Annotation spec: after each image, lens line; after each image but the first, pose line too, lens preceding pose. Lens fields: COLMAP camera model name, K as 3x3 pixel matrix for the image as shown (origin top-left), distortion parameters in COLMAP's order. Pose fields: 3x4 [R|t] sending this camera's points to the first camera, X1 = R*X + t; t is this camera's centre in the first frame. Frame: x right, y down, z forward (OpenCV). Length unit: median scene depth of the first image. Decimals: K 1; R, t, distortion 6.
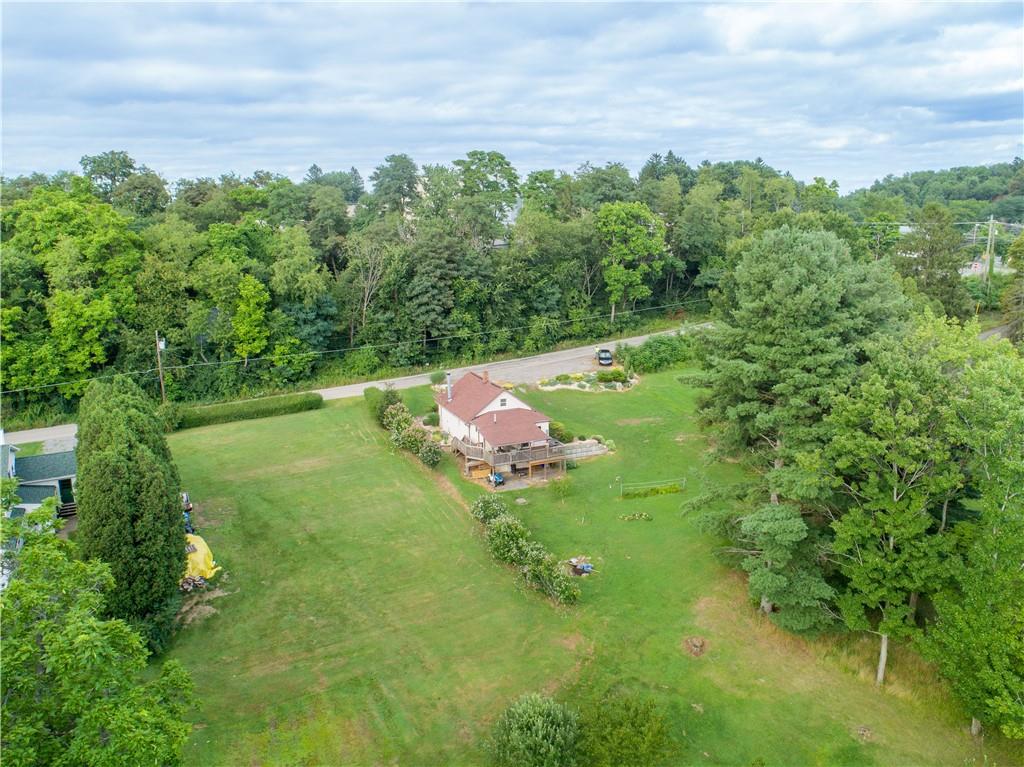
lens RADIAL K [[791.8, 0, 512.0], [0, 791.8, 383.5], [0, 0, 1]] dist [-0.008953, 0.005453]
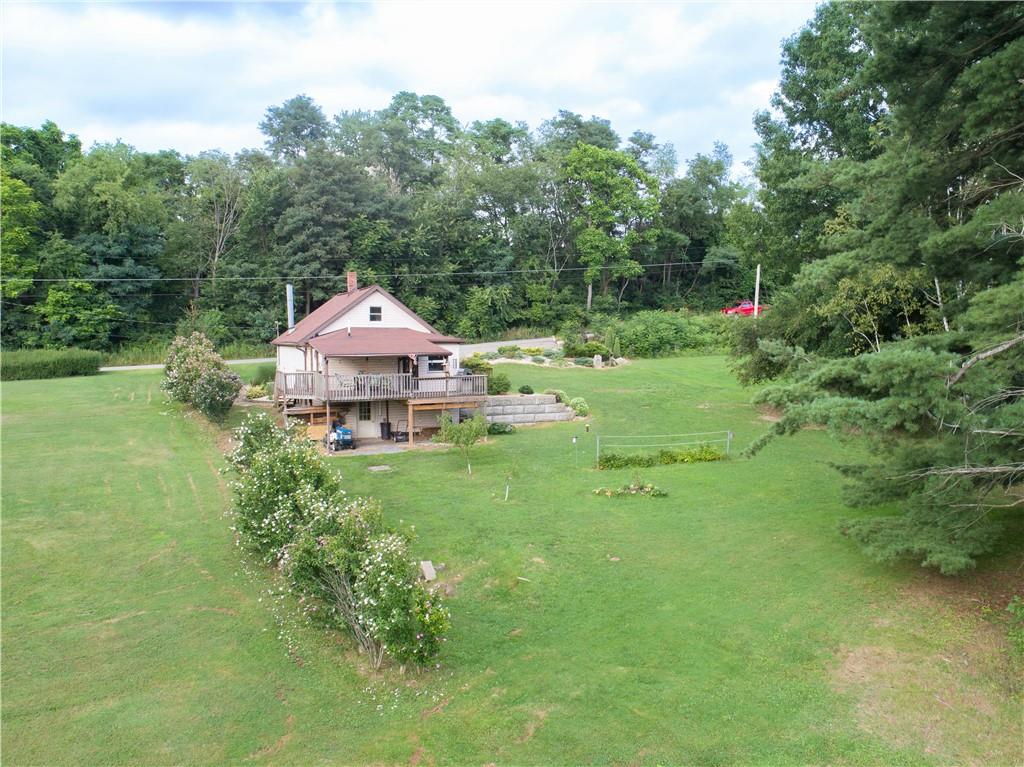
lens RADIAL K [[791.8, 0, 512.0], [0, 791.8, 383.5], [0, 0, 1]] dist [-0.008953, 0.005453]
pose [[0.999857, 0.006326, 0.015697, 0.054994], [-0.003664, 0.986433, -0.164121, 0.119045], [-0.016522, 0.164040, 0.986315, 0.367147]]
